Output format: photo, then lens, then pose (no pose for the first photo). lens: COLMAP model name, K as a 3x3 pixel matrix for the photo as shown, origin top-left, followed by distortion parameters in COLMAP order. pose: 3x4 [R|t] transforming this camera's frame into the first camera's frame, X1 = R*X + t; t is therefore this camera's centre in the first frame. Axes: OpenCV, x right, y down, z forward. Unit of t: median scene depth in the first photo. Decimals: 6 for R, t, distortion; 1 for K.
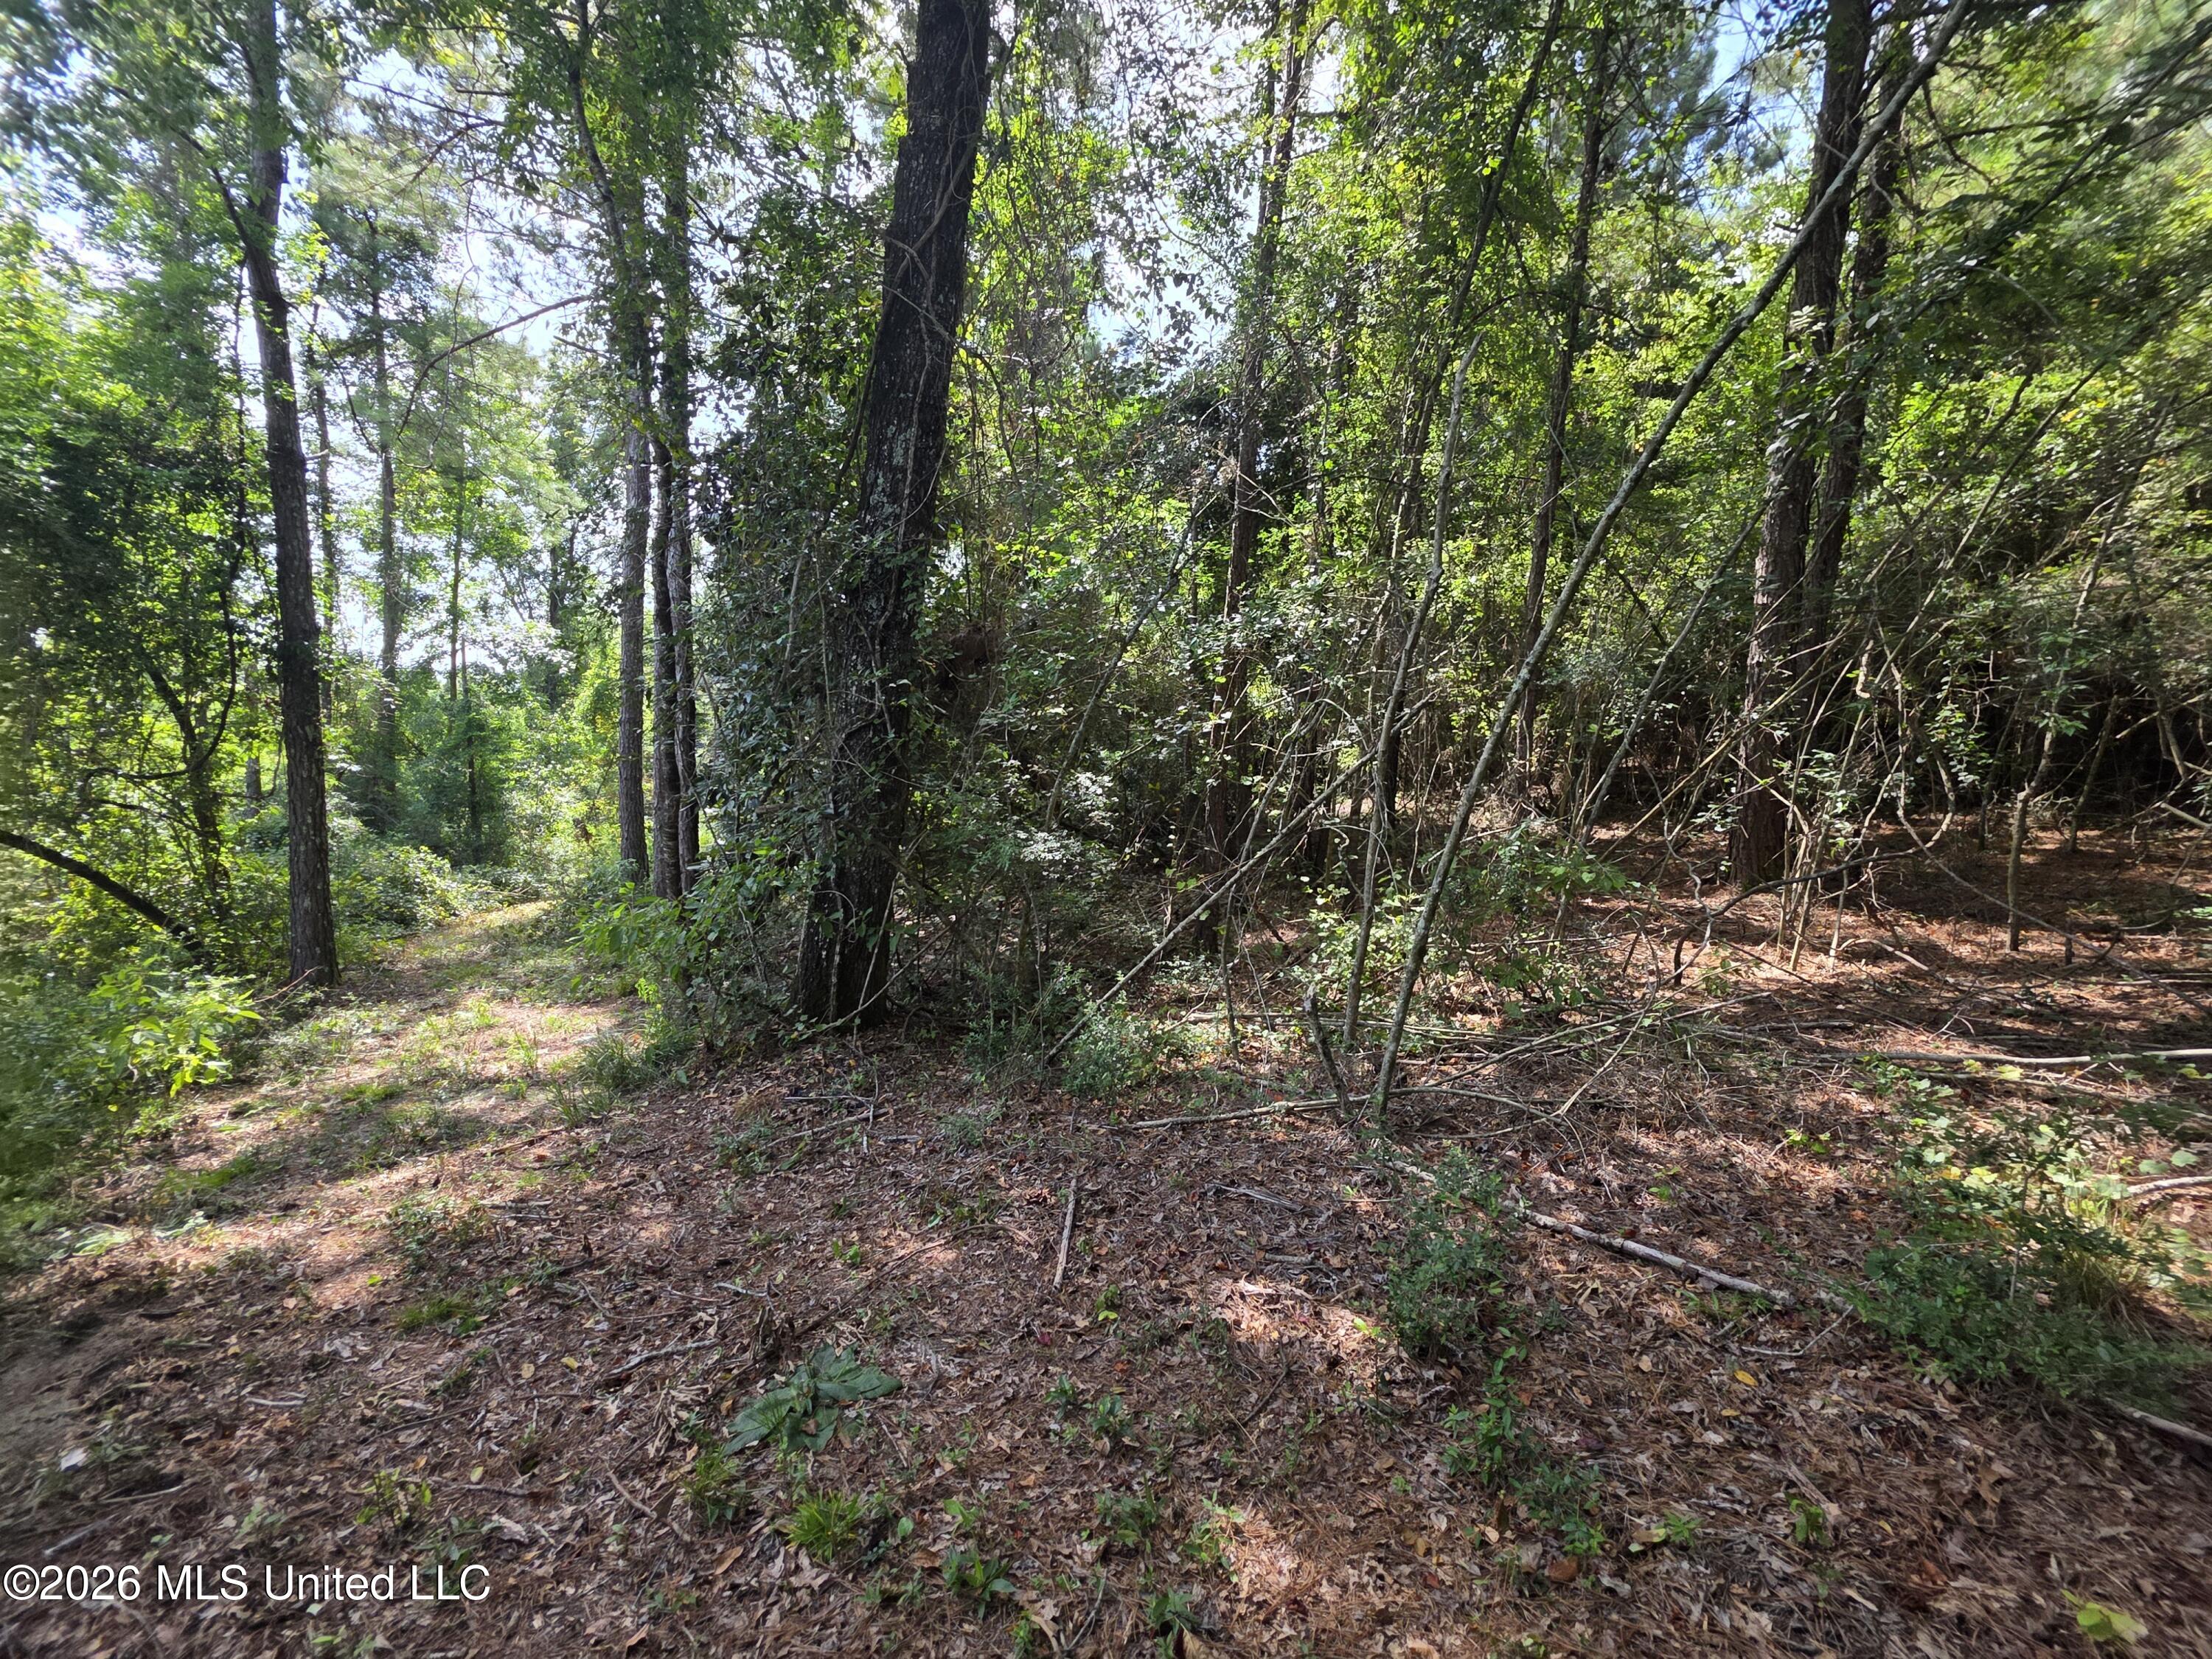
lens RADIAL K [[882.4, 0, 1109.2], [0, 882.4, 829.5], [0, 0, 1]] dist [0.000812, 0.000059]
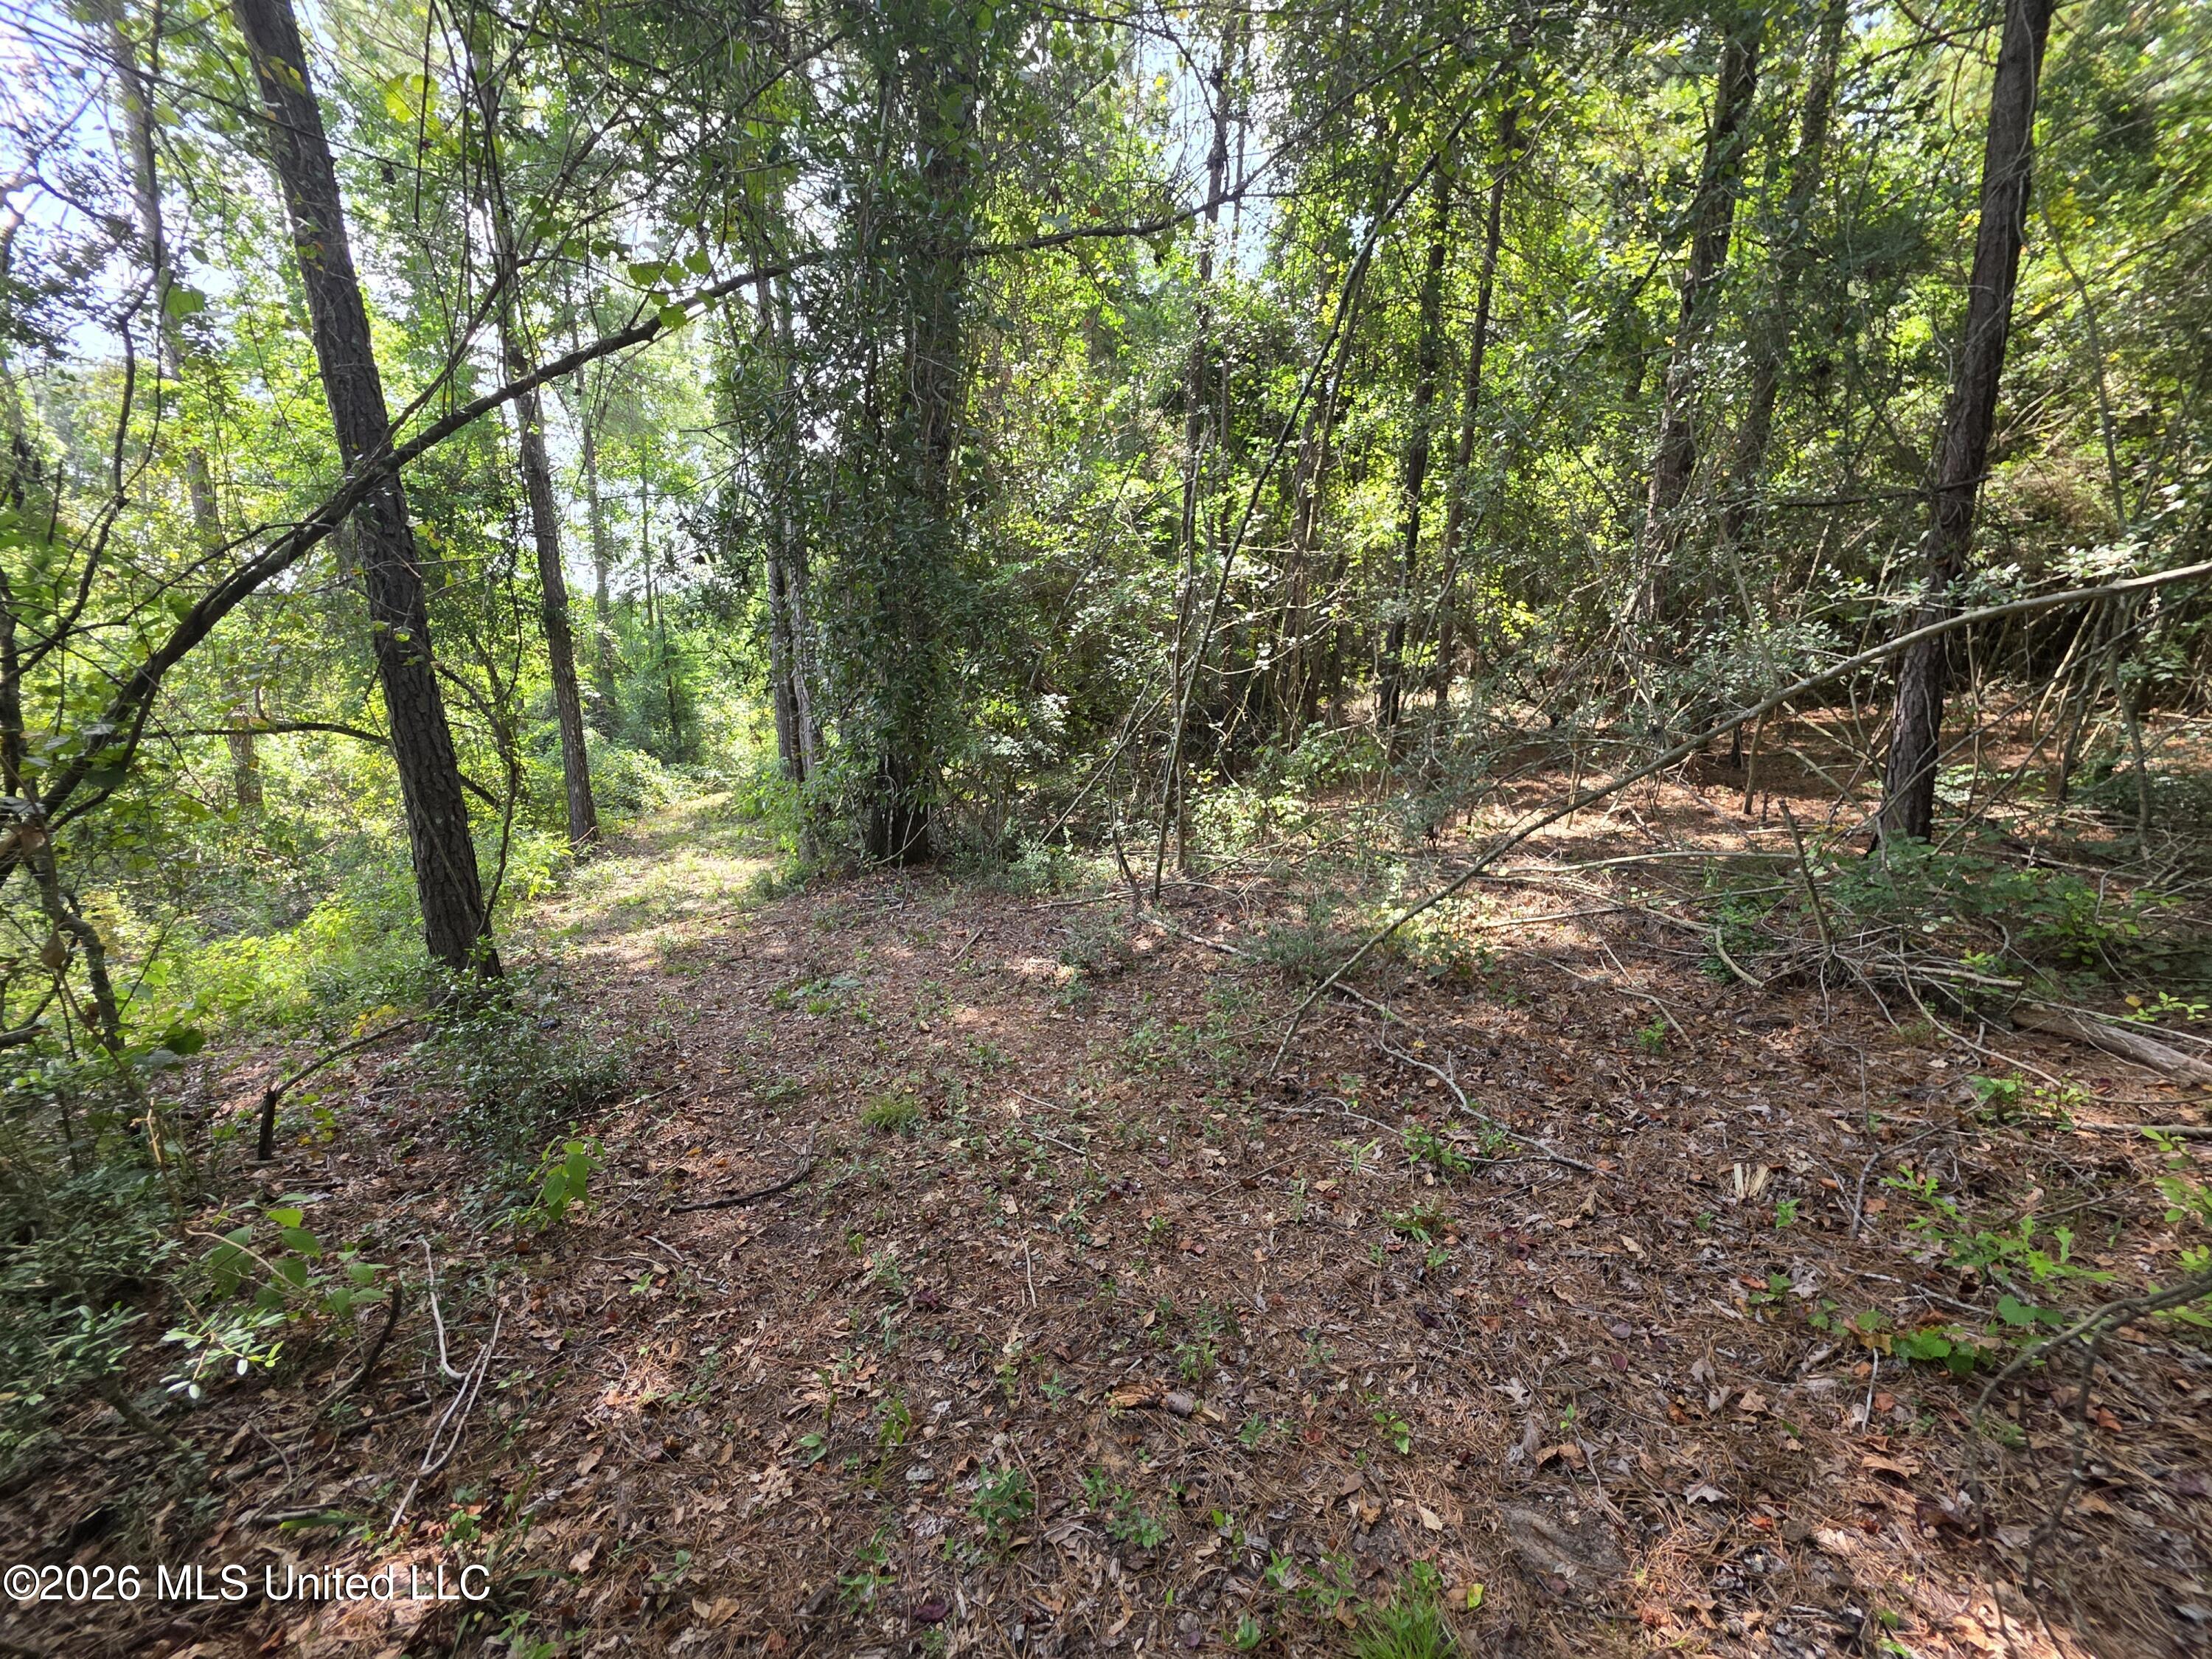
lens RADIAL K [[890.2, 0, 1104.1], [0, 890.2, 832.9], [0, 0, 1]] dist [0.000223, -0.000010]
pose [[0.984369, 0.003795, -0.176078, 0.132947], [0.017646, 0.992611, 0.120047, -0.004775], [0.175232, -0.121277, 0.977029, -0.187251]]
